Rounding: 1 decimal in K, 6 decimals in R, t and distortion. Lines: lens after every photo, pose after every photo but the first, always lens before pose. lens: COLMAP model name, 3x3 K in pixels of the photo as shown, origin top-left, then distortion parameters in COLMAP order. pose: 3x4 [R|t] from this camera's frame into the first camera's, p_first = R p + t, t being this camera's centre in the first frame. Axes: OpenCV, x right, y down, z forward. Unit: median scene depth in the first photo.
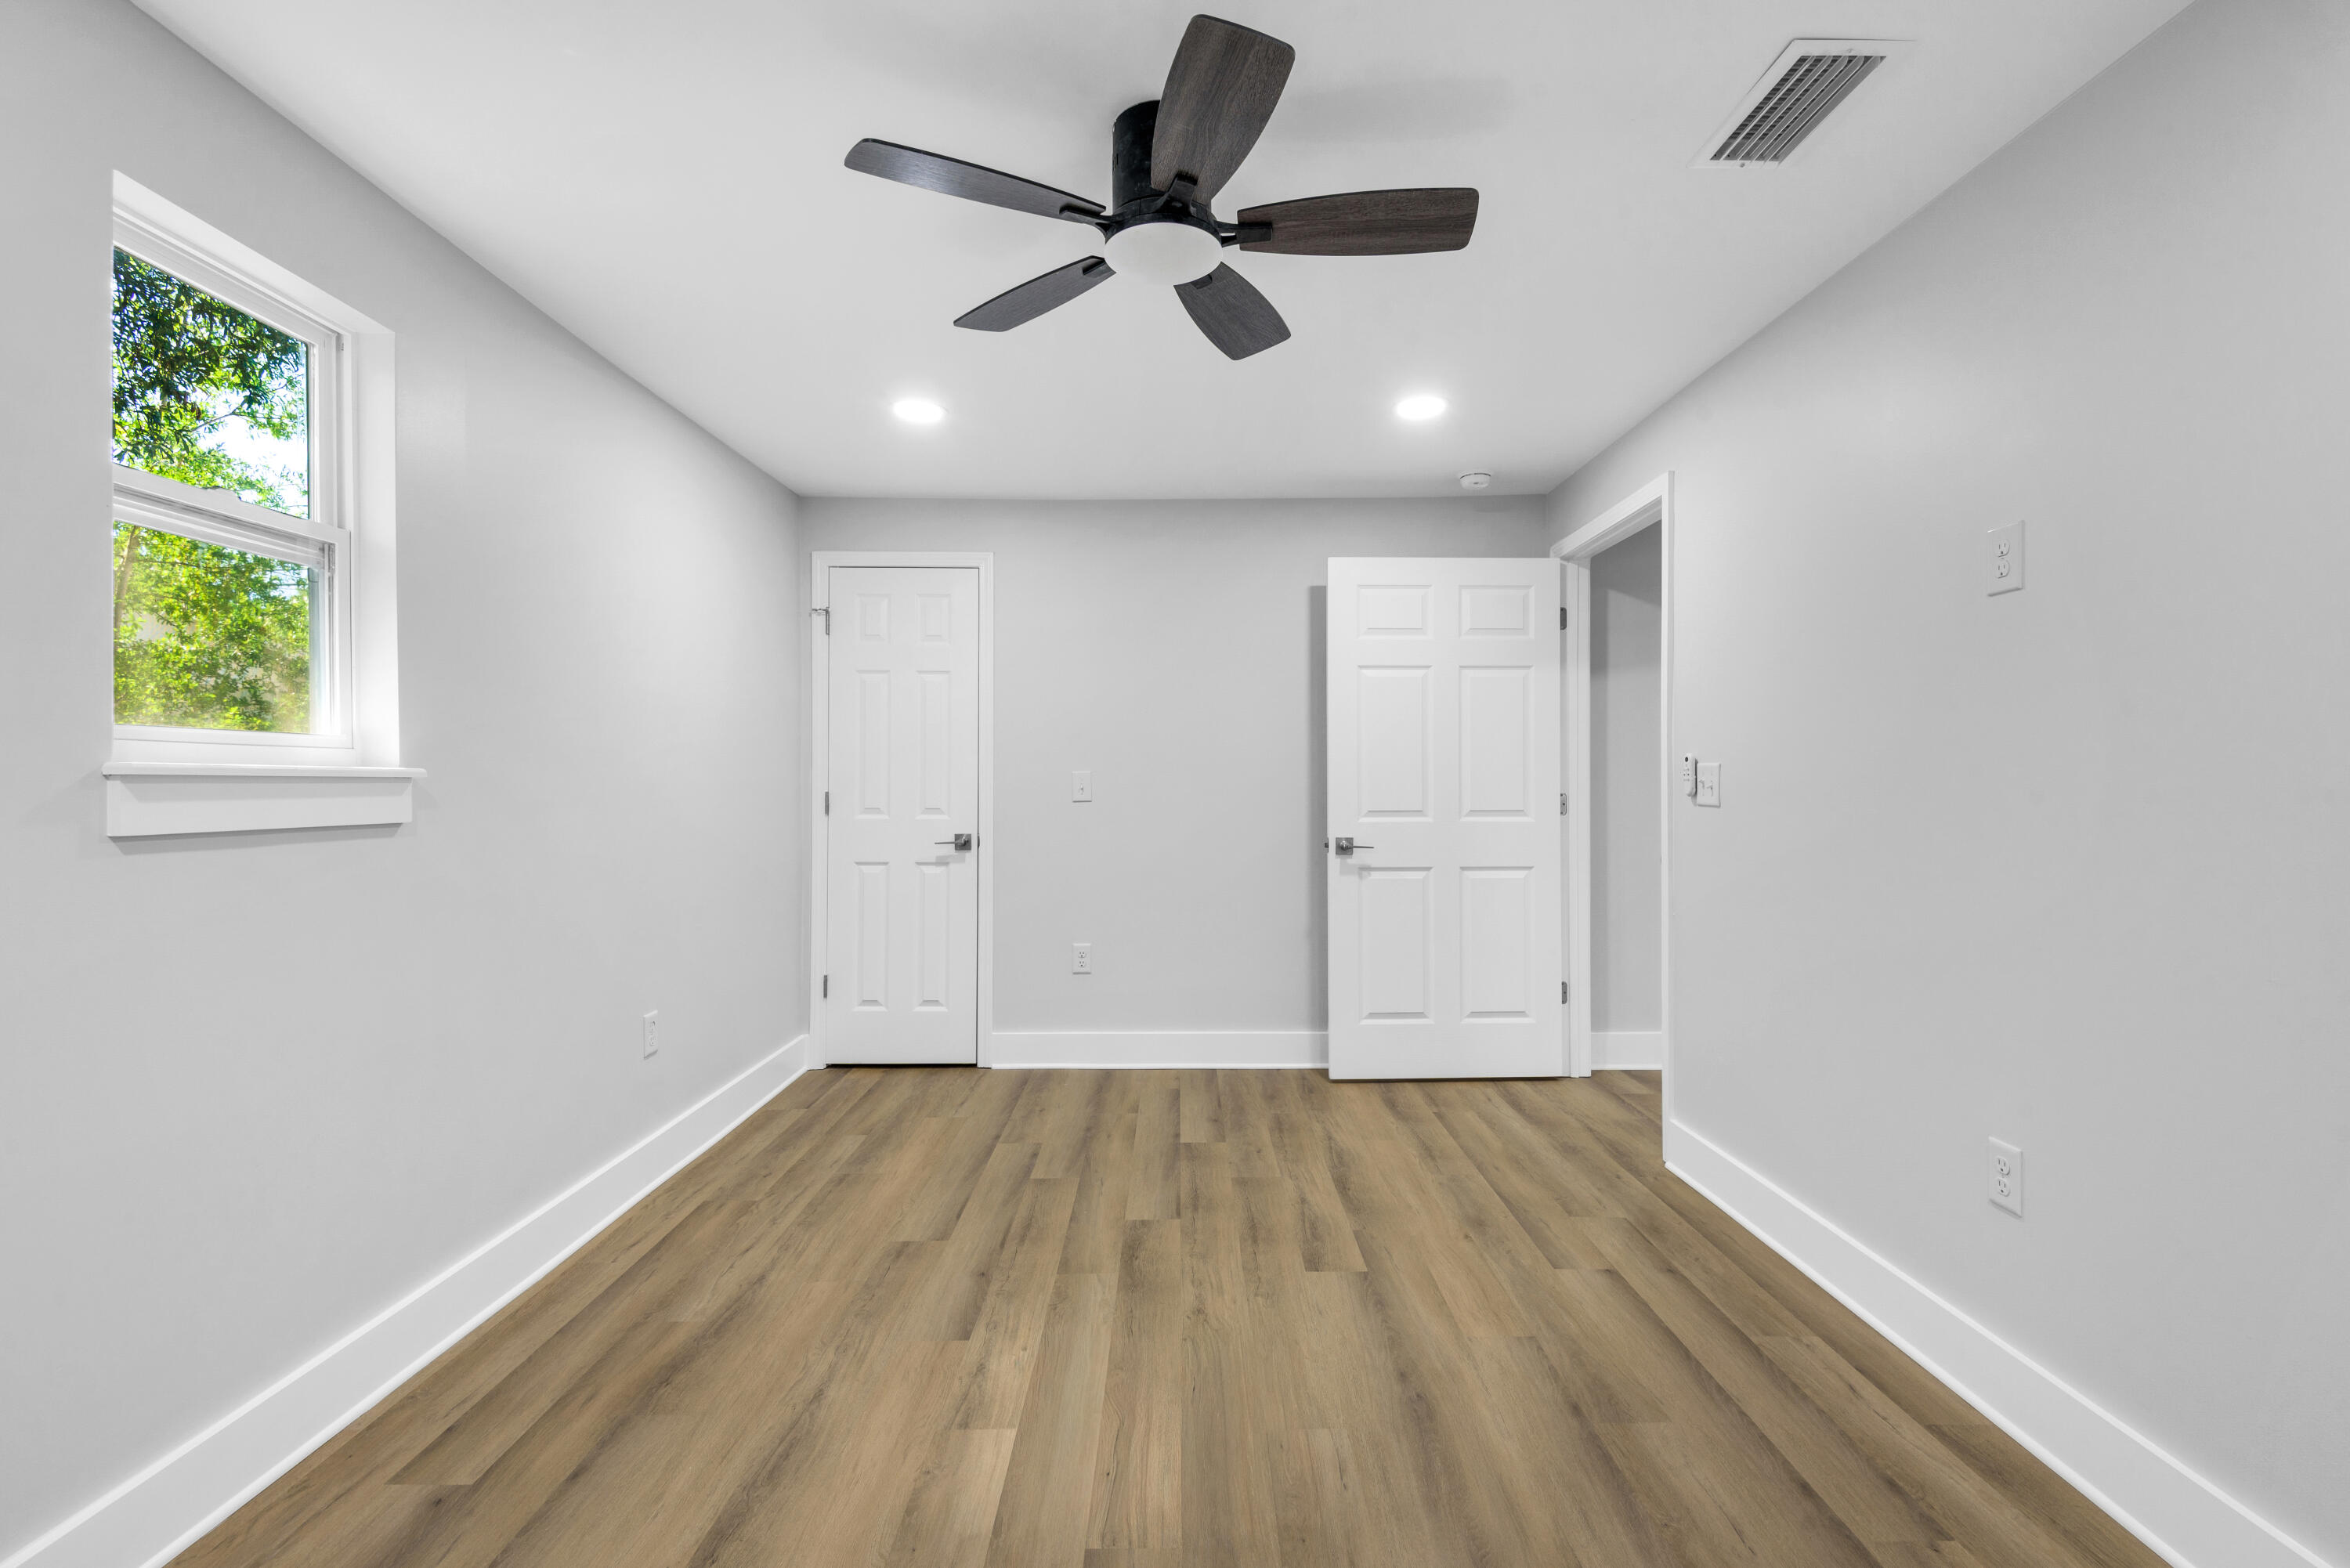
lens RADIAL K [[1066.6, 0, 1185.9], [0, 1066.6, 789.9], [0, 0, 1]] dist [0.032107, -0.020670]
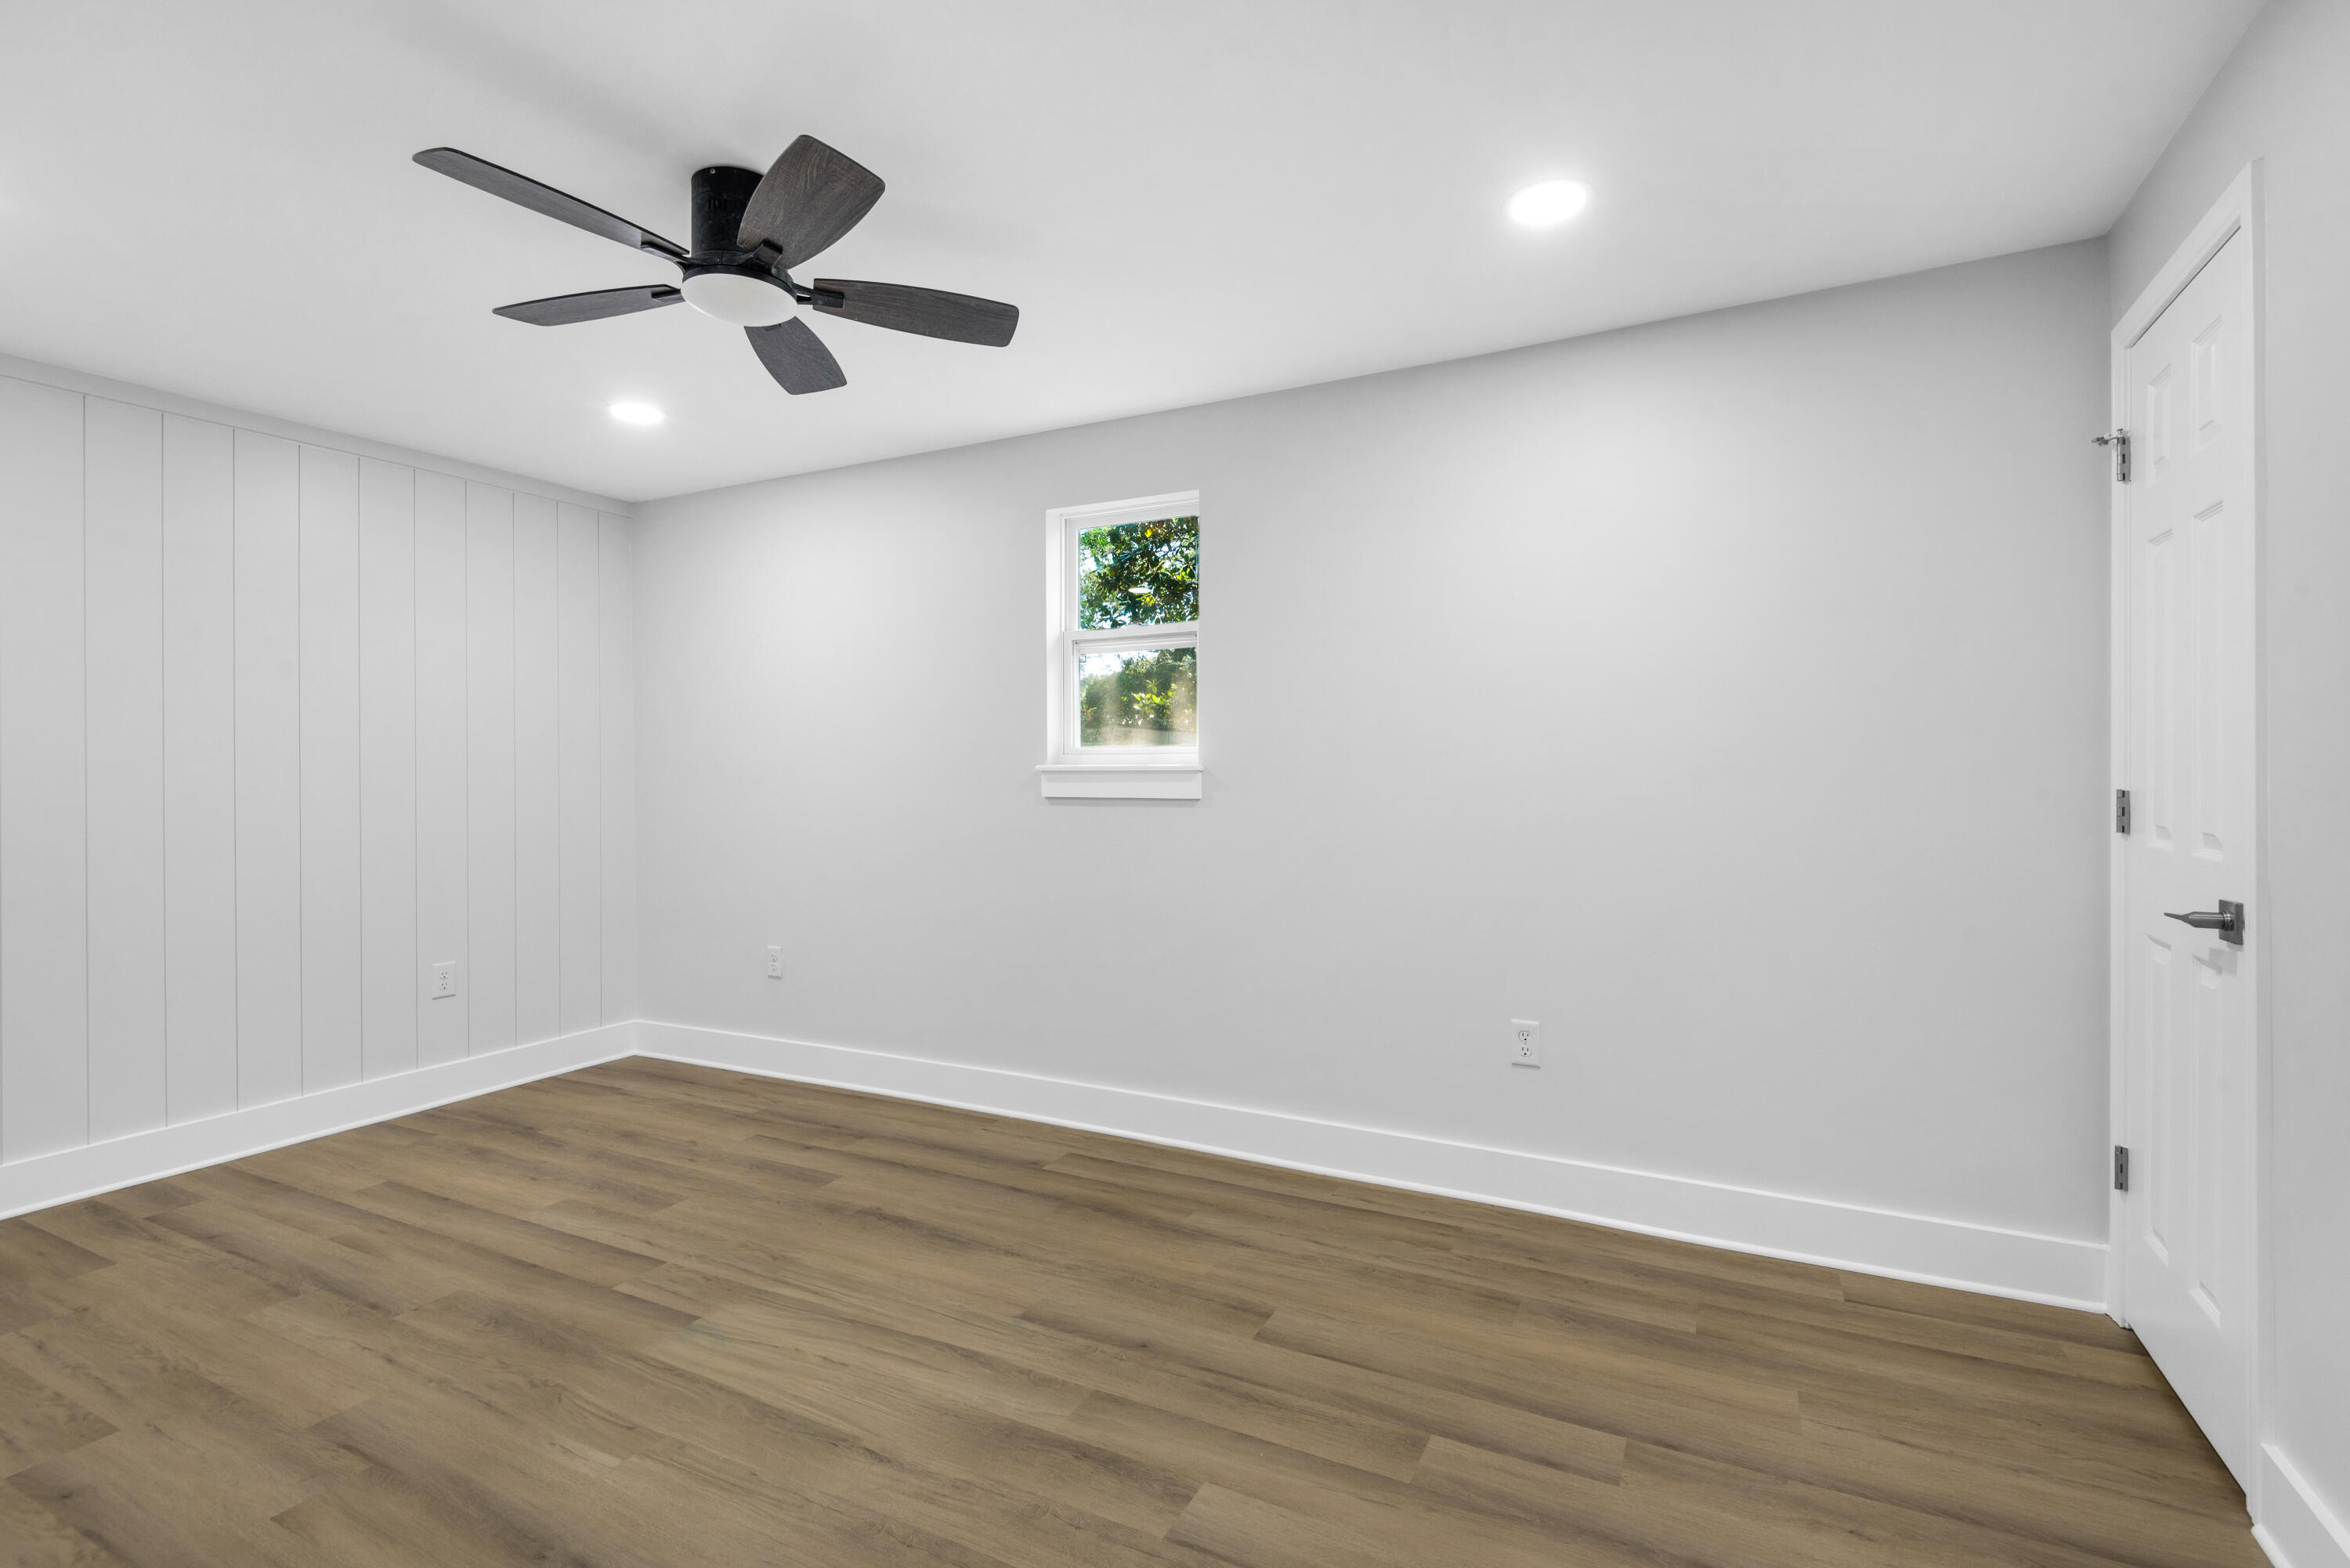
lens RADIAL K [[1066.6, 0, 1185.9], [0, 1066.6, 789.9], [0, 0, 1]] dist [0.032107, -0.020670]
pose [[-0.458876, 0.023106, -0.888200, 0.520986], [-0.001371, 0.999642, 0.026713, -0.018940], [0.888499, 0.013476, -0.458681, 1.337502]]
